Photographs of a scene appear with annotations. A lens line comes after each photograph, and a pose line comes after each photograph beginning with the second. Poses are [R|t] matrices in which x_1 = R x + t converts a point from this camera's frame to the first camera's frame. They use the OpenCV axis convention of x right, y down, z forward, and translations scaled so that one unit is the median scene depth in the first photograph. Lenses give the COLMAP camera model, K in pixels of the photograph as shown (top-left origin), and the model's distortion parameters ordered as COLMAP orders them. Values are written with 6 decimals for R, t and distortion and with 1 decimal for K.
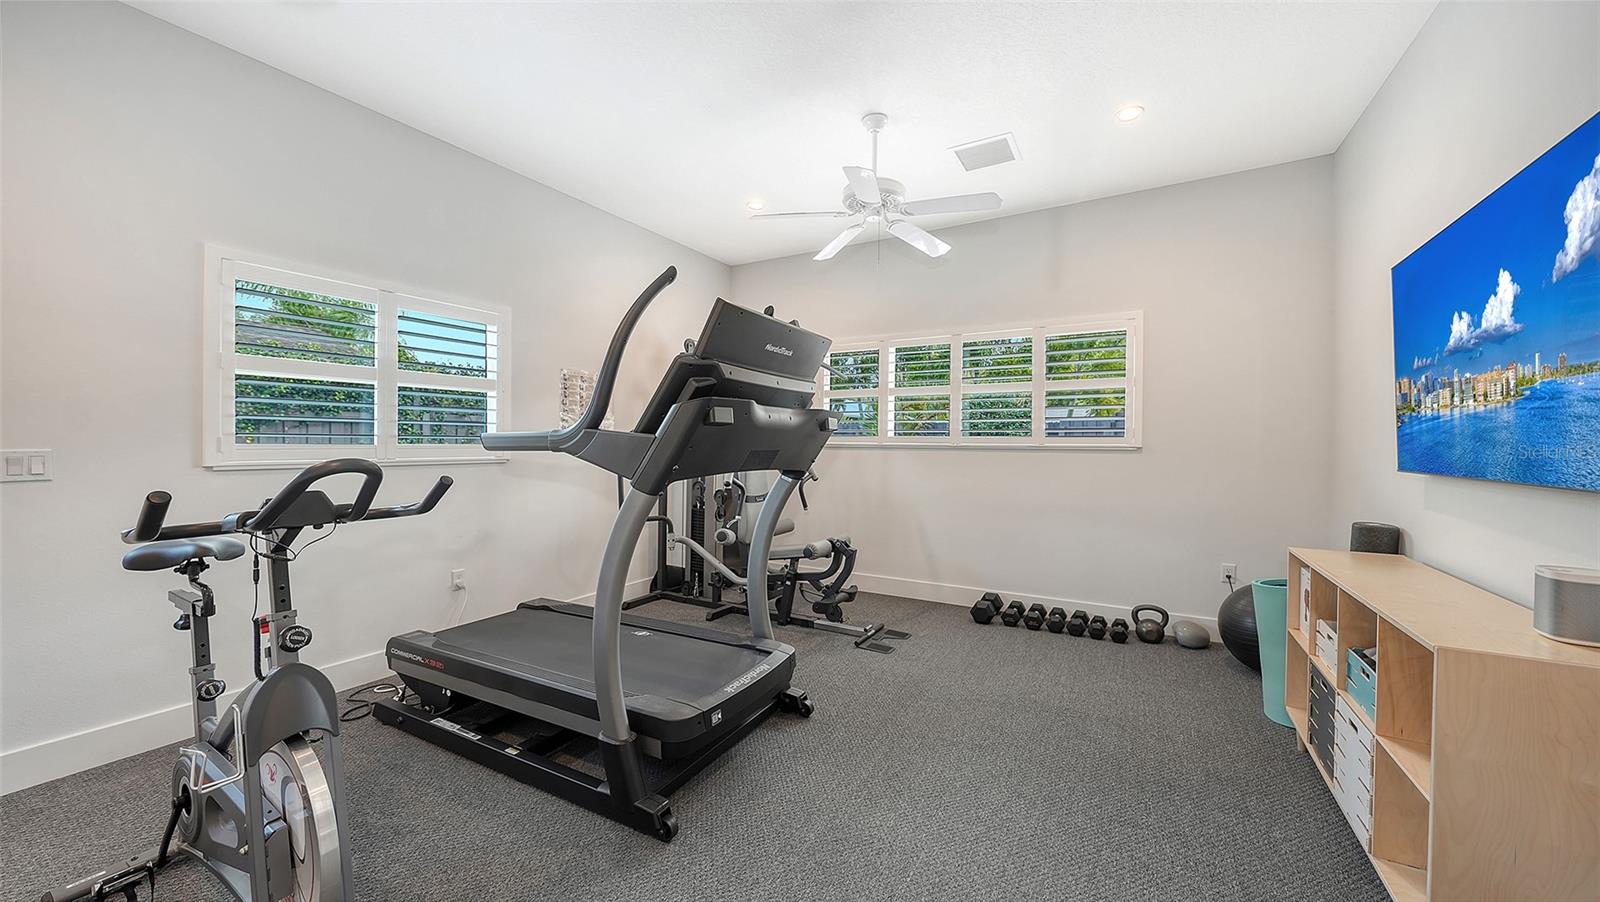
lens RADIAL K [[616.5, 0, 805.1], [0, 616.5, 455.3], [0, 0, 1]] dist [0.000377, -0.000018]
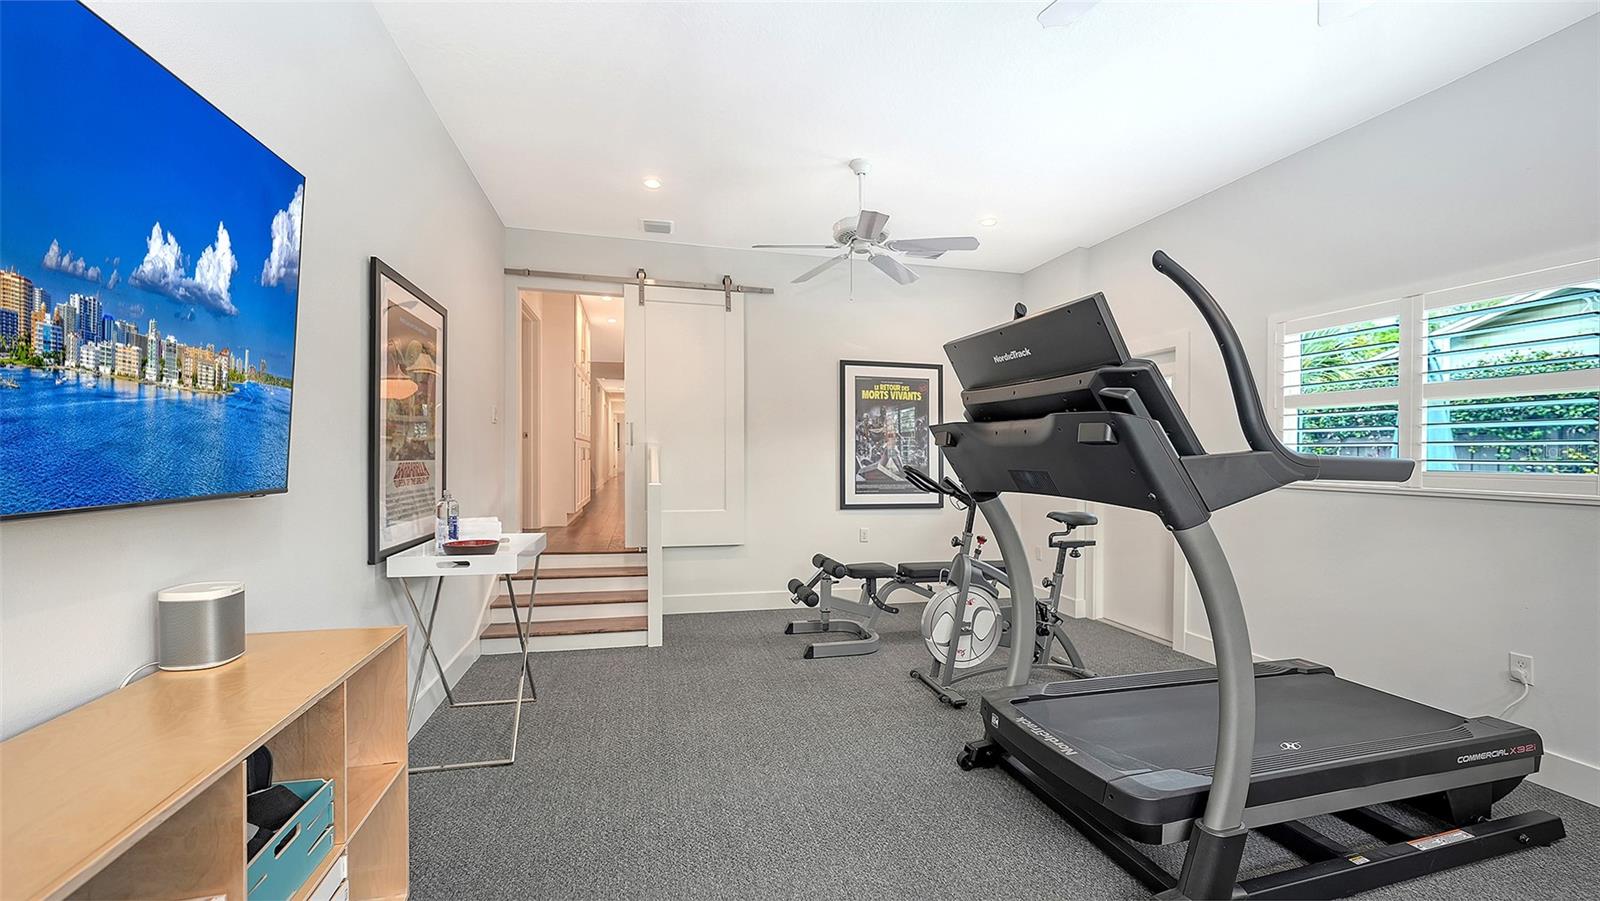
lens RADIAL K [[620.2, 0, 806.7], [0, 620.2, 453.2], [0, 0, 1]] dist [-0.000416, -0.000036]
pose [[-0.718636, -0.018124, -0.695151, 1.061373], [-0.031935, 0.999466, 0.006955, -0.038156], [0.694653, 0.027198, -0.718830, 1.943637]]
